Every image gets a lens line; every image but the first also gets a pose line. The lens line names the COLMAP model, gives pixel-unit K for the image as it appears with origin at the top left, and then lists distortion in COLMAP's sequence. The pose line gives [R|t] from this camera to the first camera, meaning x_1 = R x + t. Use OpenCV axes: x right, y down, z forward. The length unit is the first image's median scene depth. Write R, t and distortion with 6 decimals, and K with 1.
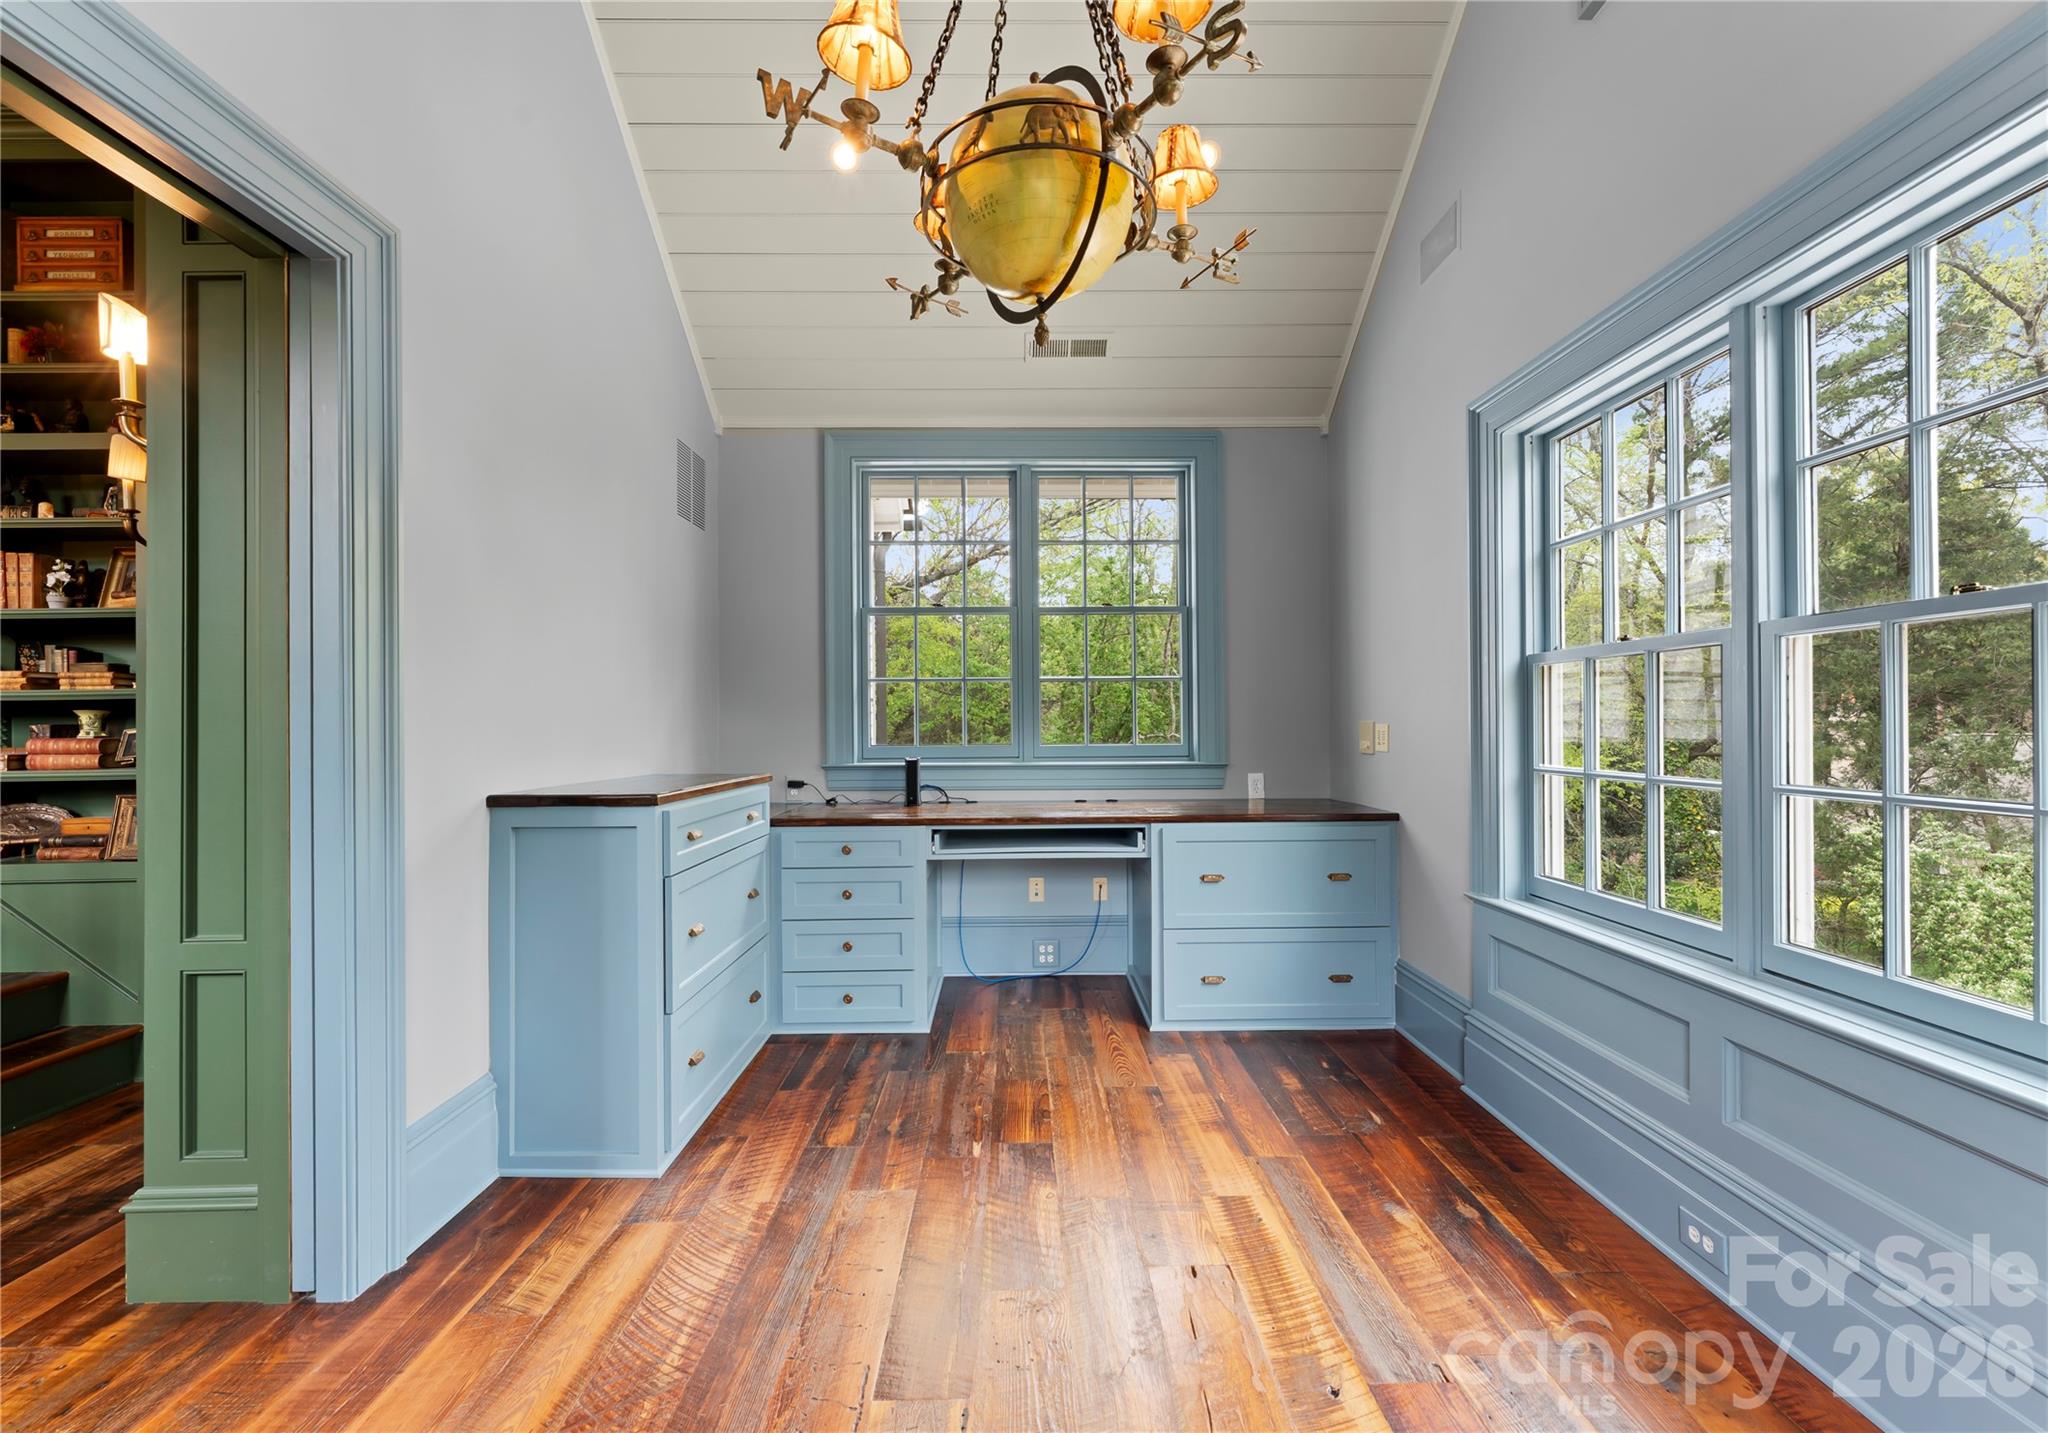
lens RADIAL K [[877.7, 0, 1034.3], [0, 877.7, 726.0], [0, 0, 1]] dist [0.000993, -0.000415]
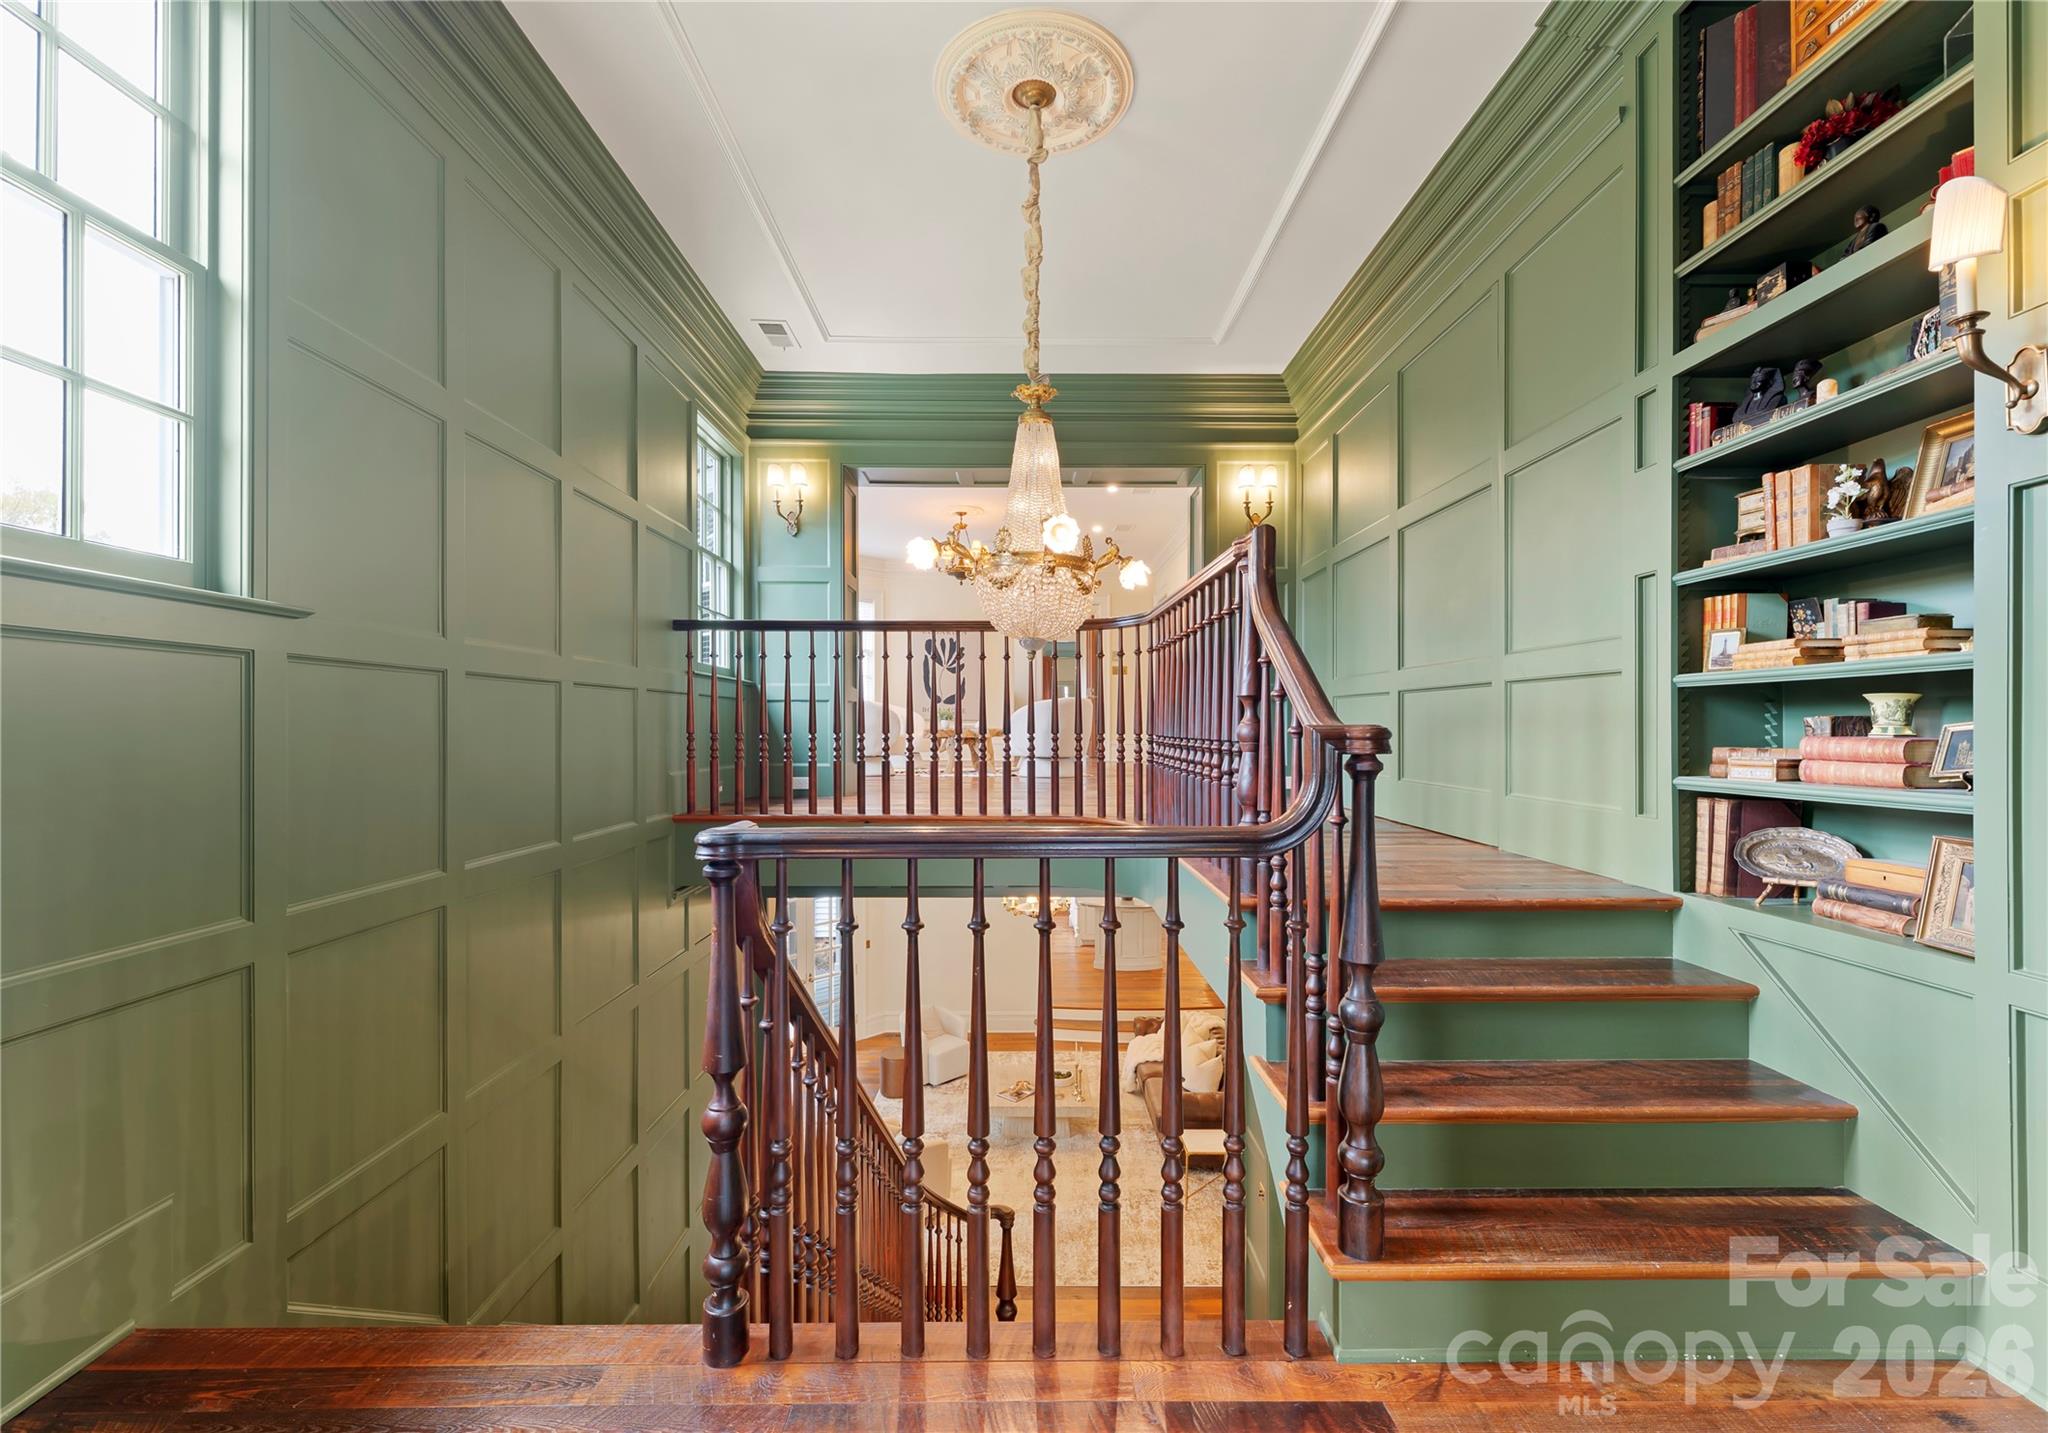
lens RADIAL K [[877.7, 0, 1037.8], [0, 877.7, 723.5], [0, 0, 1]] dist [0.000993, -0.000415]
pose [[0.004352, 0.005041, -0.999978, -0.457118], [0.000759, 0.999987, 0.005044, 0.000260], [0.999990, -0.000781, 0.004348, 0.395156]]
